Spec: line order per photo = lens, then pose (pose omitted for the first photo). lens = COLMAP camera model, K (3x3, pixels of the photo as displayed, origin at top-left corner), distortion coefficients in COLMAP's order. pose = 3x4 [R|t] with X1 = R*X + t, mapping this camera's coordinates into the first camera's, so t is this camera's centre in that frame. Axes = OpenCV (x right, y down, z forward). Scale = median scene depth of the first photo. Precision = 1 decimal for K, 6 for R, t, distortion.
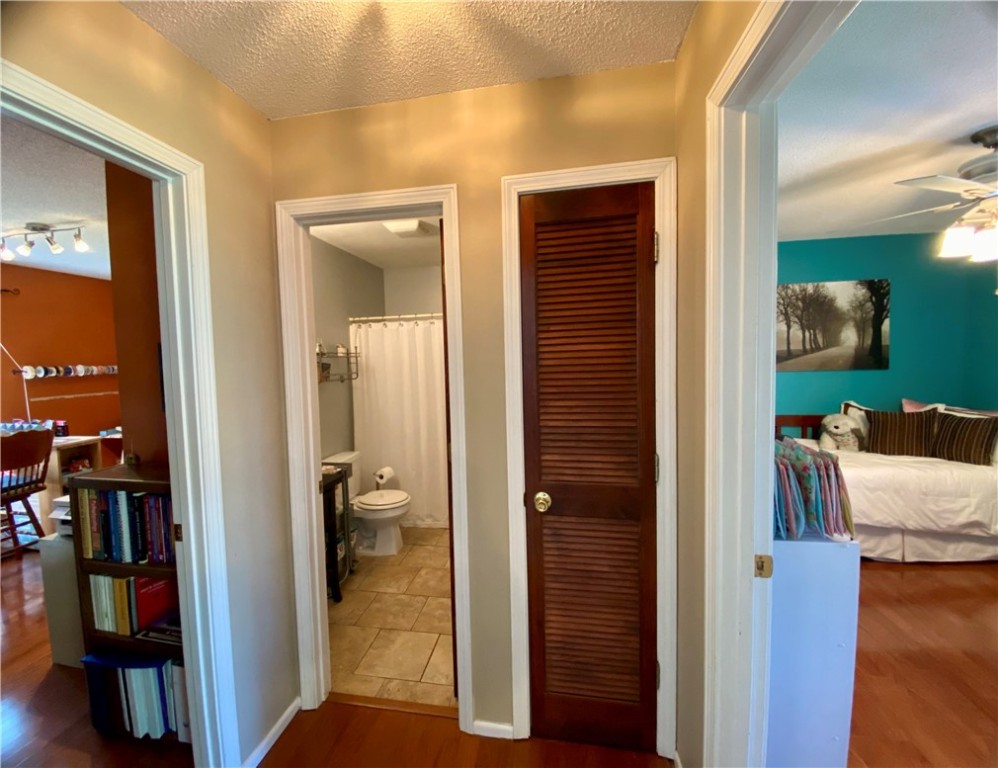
lens RADIAL K [[417.0, 0, 482.7], [0, 417.0, 381.7], [0, 0, 1]] dist [0.026315, -0.022769]
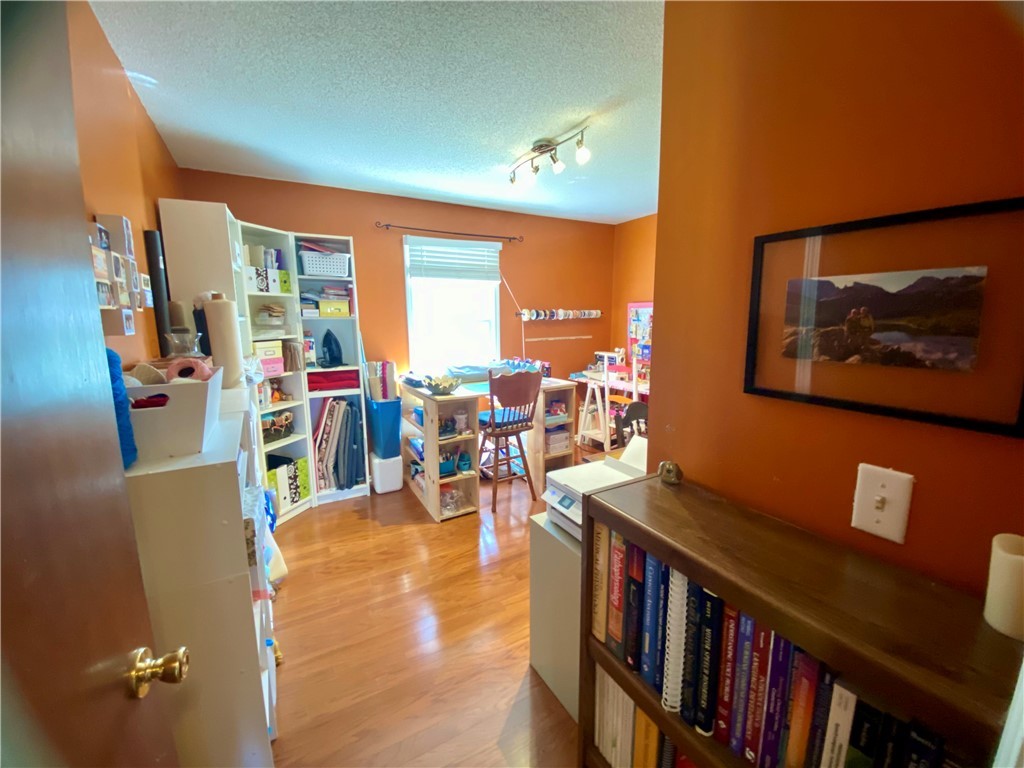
lens RADIAL K [[413.3, 0, 511.7], [0, 413.3, 380.3], [0, 0, 1]] dist [0.023733, -0.023140]
pose [[0.657986, 0.130029, -0.741719, -0.333182], [-0.045458, 0.990041, 0.133235, 0.005883], [0.751657, -0.053950, 0.657344, 0.289020]]
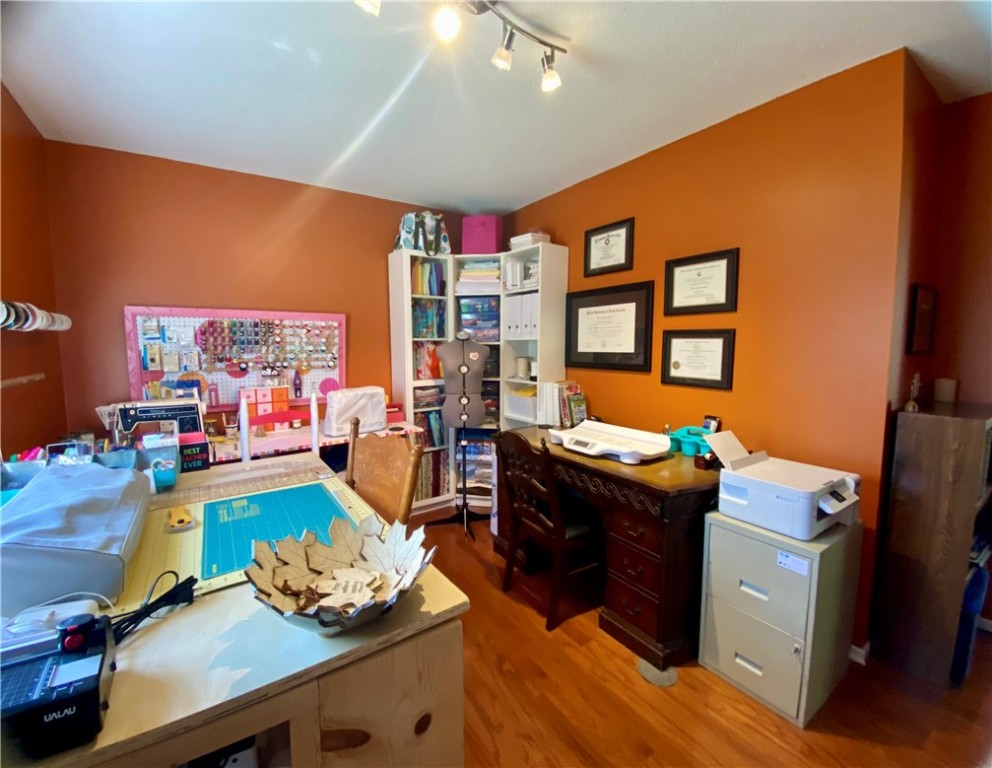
lens RADIAL K [[414.9, 0, 475.2], [0, 414.9, 381.0], [0, 0, 1]] dist [0.034656, -0.025760]
pose [[0.733698, -0.048519, 0.677741, -1.196419], [0.027484, 0.998750, 0.041746, 0.036194], [-0.678920, -0.012002, 0.734114, 0.551455]]
